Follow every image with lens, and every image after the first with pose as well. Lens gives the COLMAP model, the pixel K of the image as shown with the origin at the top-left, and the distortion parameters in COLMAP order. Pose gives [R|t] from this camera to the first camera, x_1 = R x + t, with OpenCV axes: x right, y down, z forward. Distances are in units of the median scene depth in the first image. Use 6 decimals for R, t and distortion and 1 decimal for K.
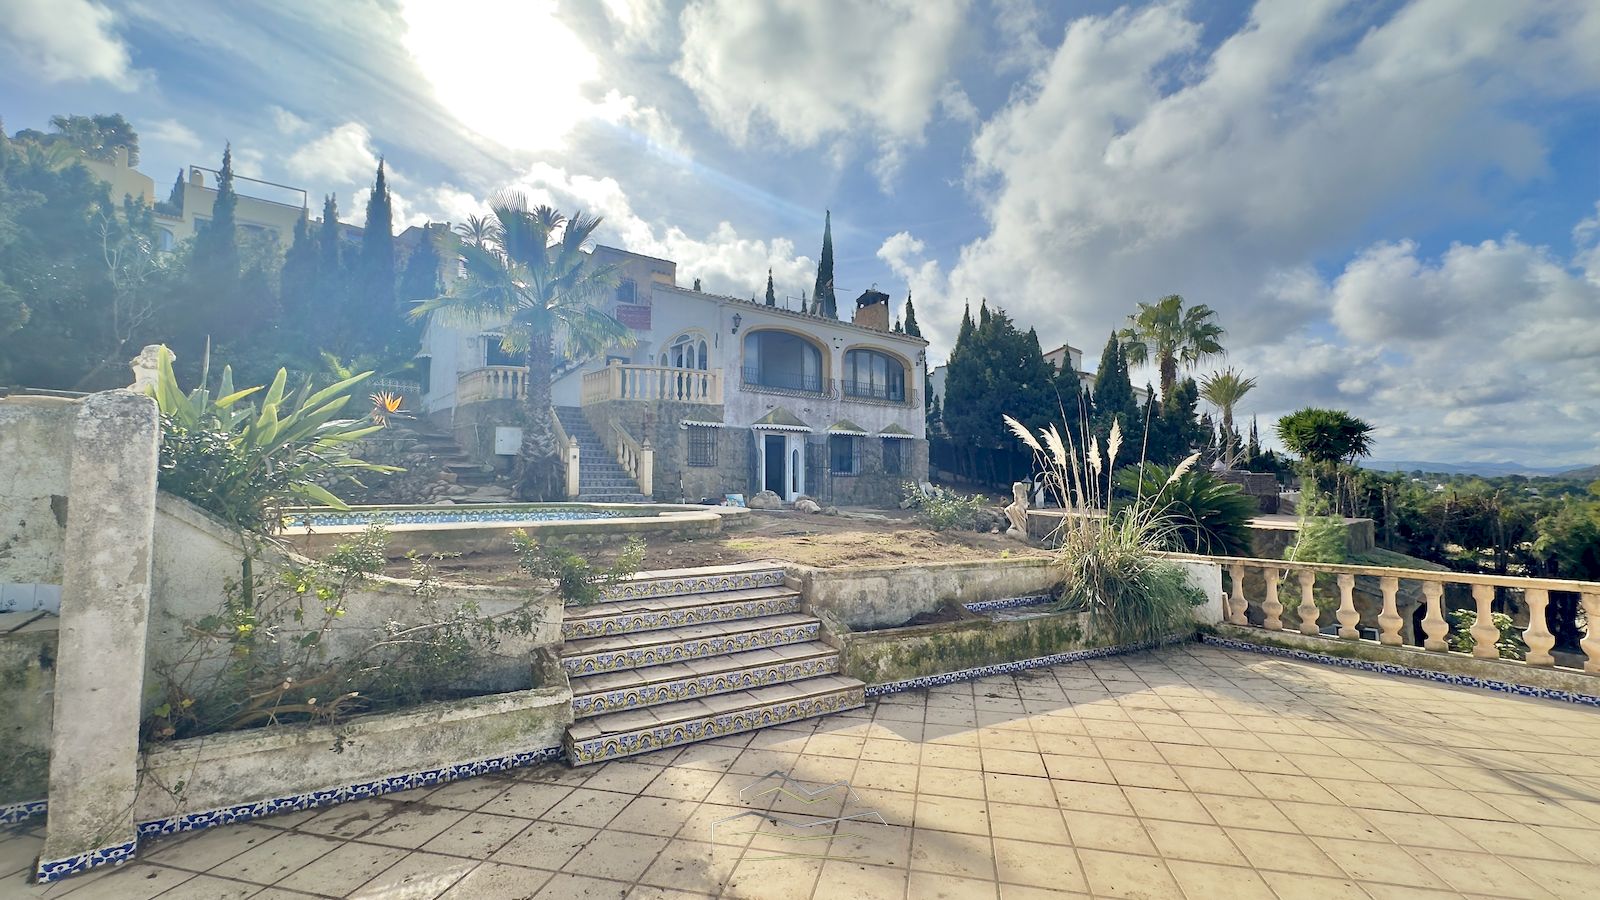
lens RADIAL K [[636.0, 0, 787.9], [0, 636.0, 442.6], [0, 0, 1]] dist [0.000325, 0.000334]
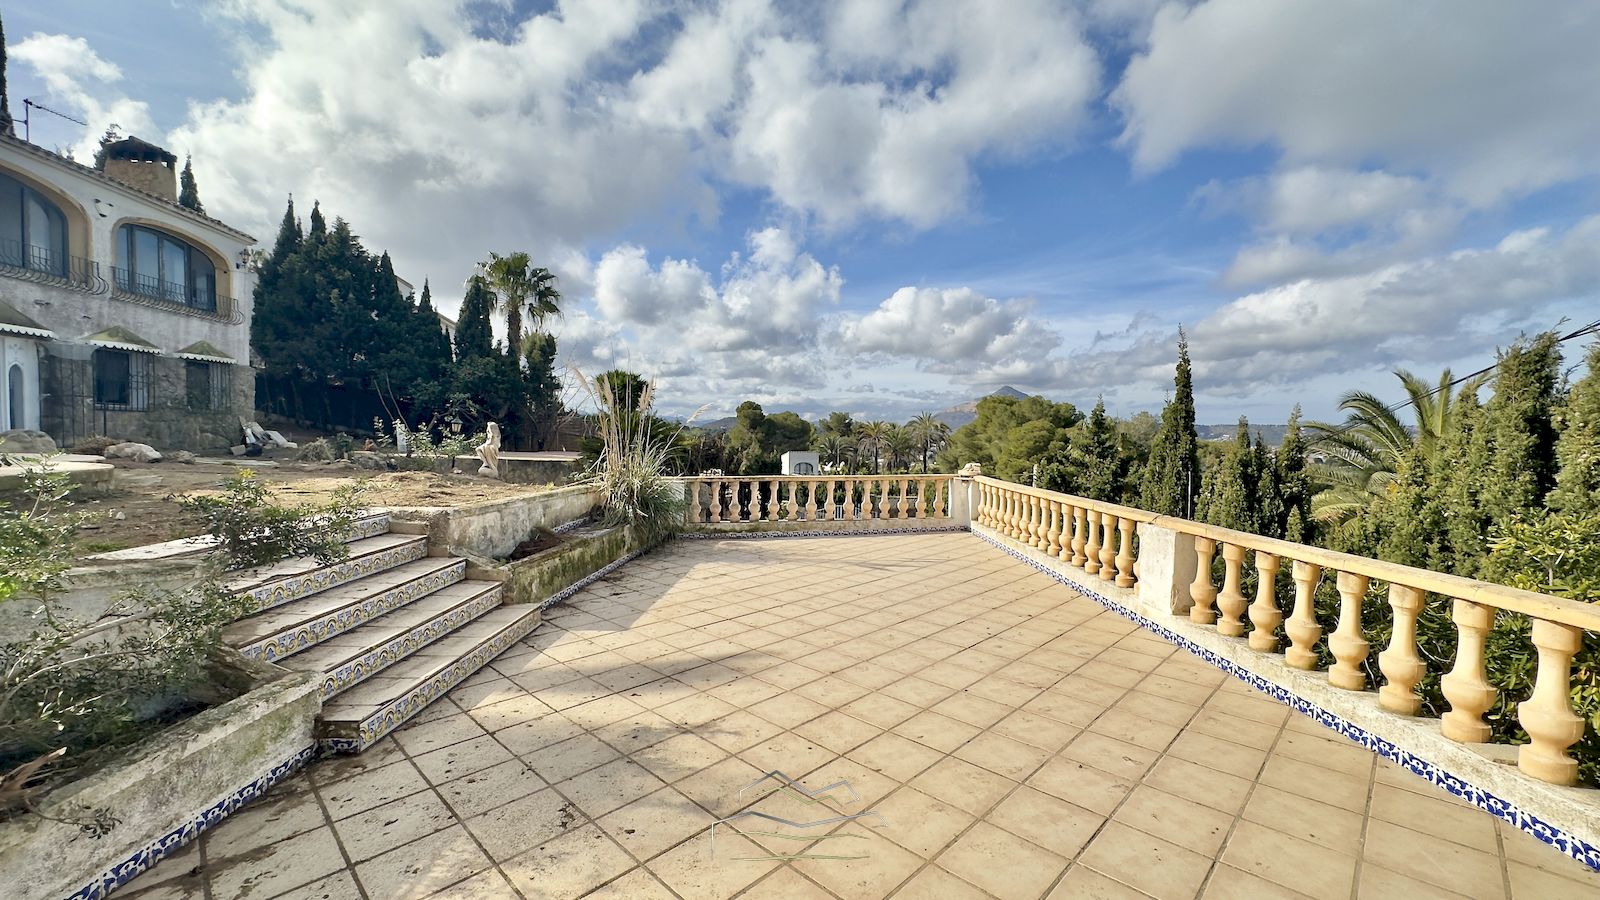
lens RADIAL K [[636.0, 0, 799.6], [0, 636.0, 453.8], [0, 0, 1]] dist [0.000325, 0.000334]
pose [[0.521157, -0.023453, 0.853138, -0.441381], [-0.064953, 0.995633, 0.067048, 0.022128], [-0.850985, -0.090357, 0.517358, 0.079821]]
